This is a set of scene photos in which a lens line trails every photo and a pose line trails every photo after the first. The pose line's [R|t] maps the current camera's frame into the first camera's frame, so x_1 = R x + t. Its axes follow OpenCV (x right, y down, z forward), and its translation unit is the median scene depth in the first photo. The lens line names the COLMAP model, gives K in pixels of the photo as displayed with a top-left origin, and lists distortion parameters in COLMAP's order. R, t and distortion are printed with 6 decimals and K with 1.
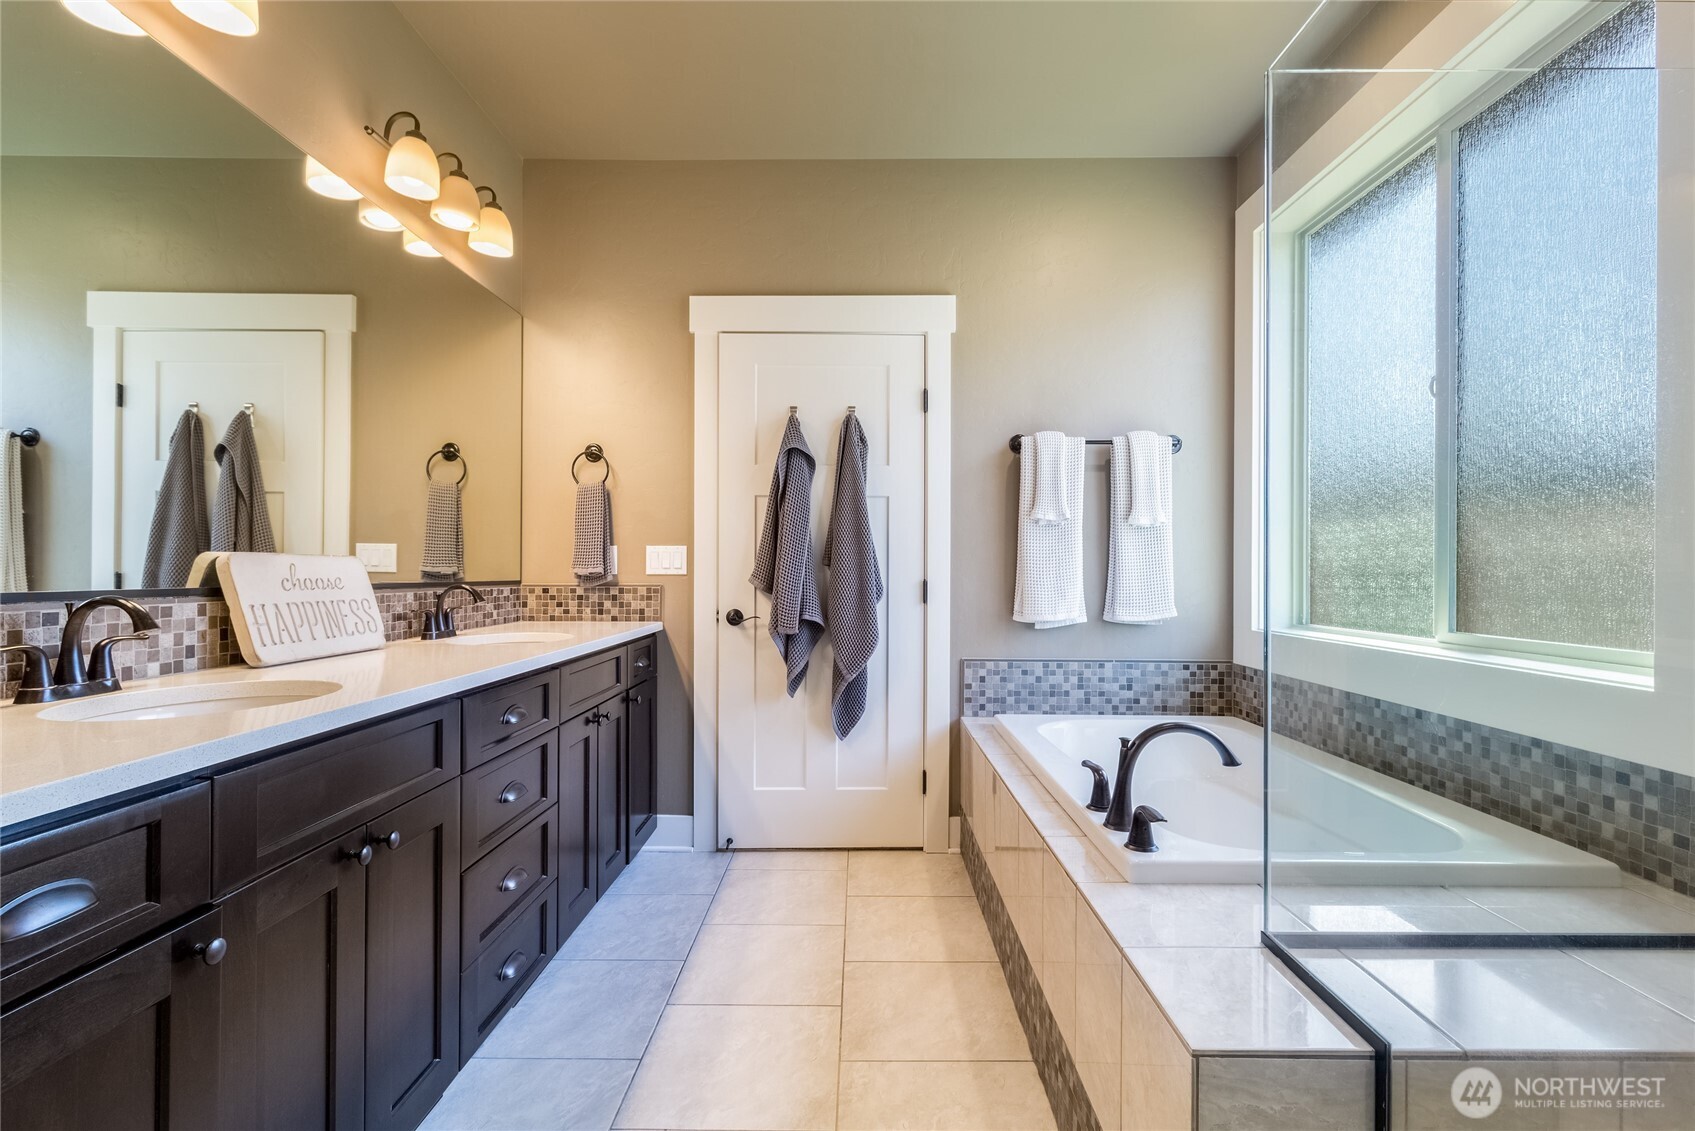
lens RADIAL K [[790.9, 0, 849.6], [0, 790.9, 574.5], [0, 0, 1]] dist [0.002724, 0.000127]
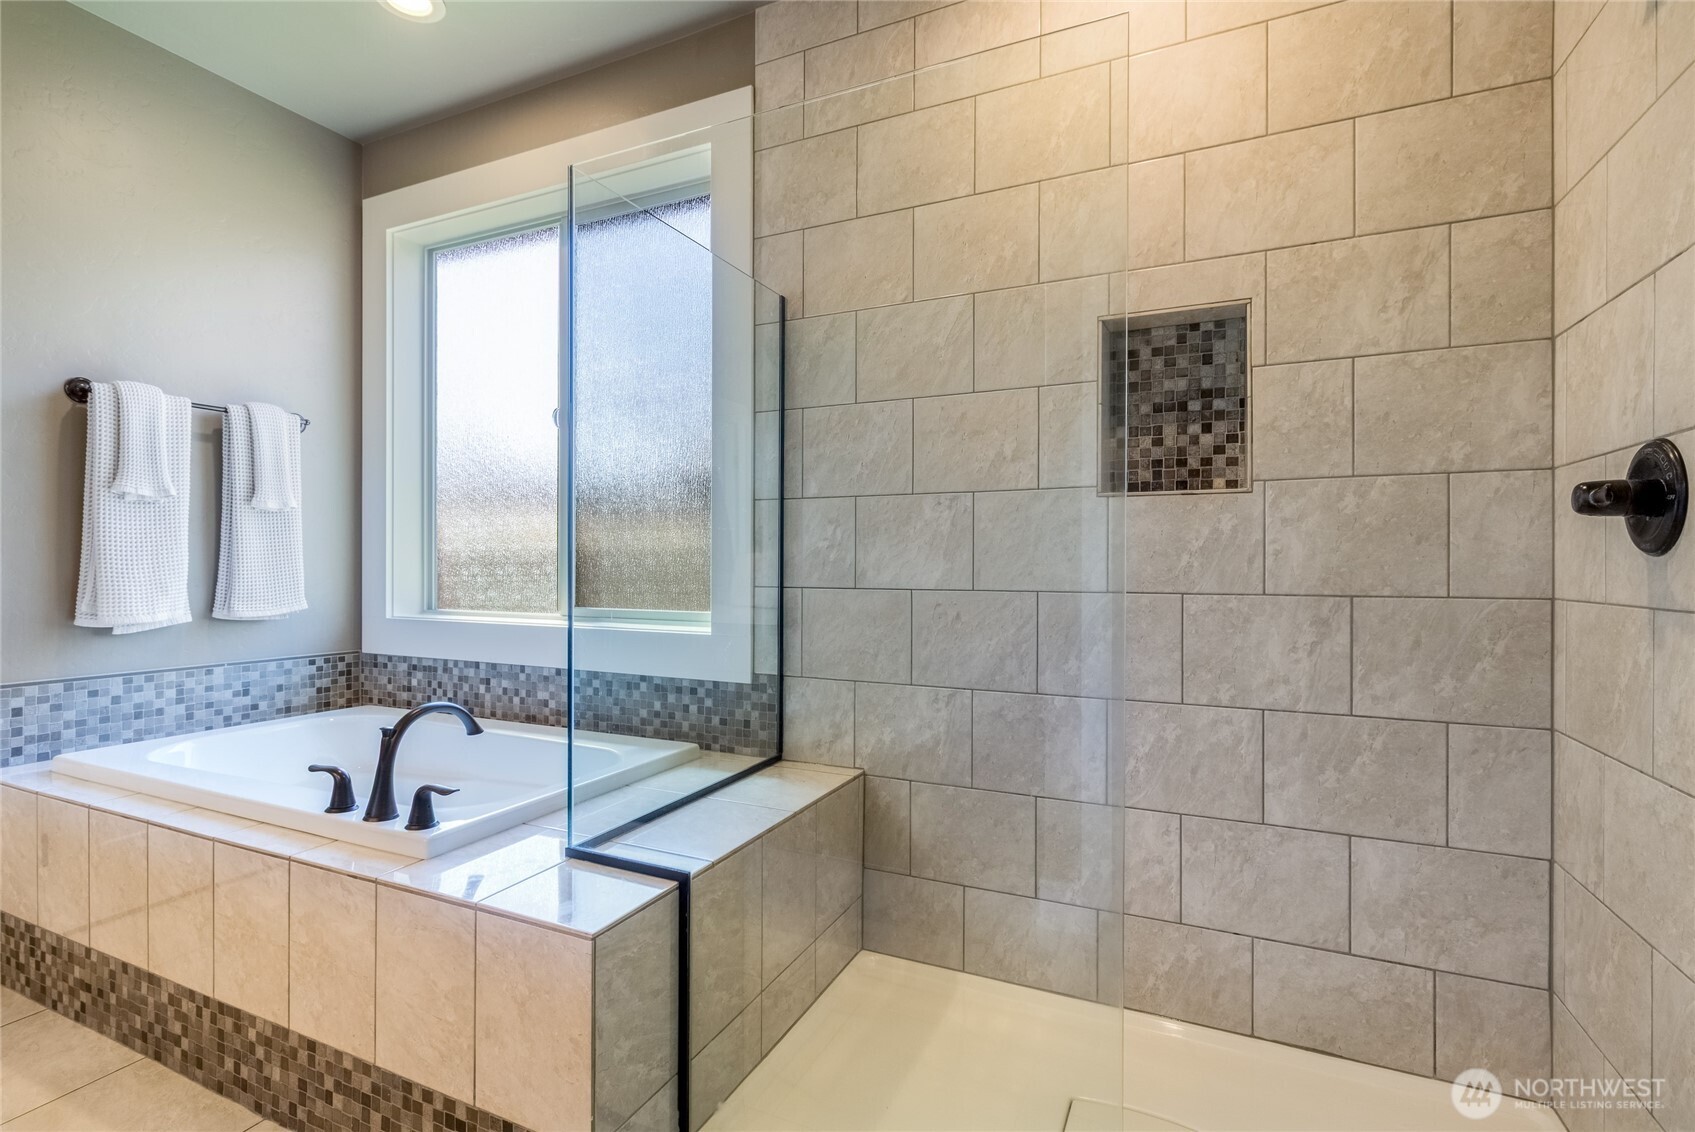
lens RADIAL K [[790.9, 0, 849.7], [0, 790.9, 565.5], [0, 0, 1]] dist [0.002724, 0.000127]
pose [[0.412732, -0.004126, 0.910843, -0.204705], [0.000972, 0.999991, 0.004090, -0.001538], [-0.910852, -0.000803, 0.412732, 0.032268]]
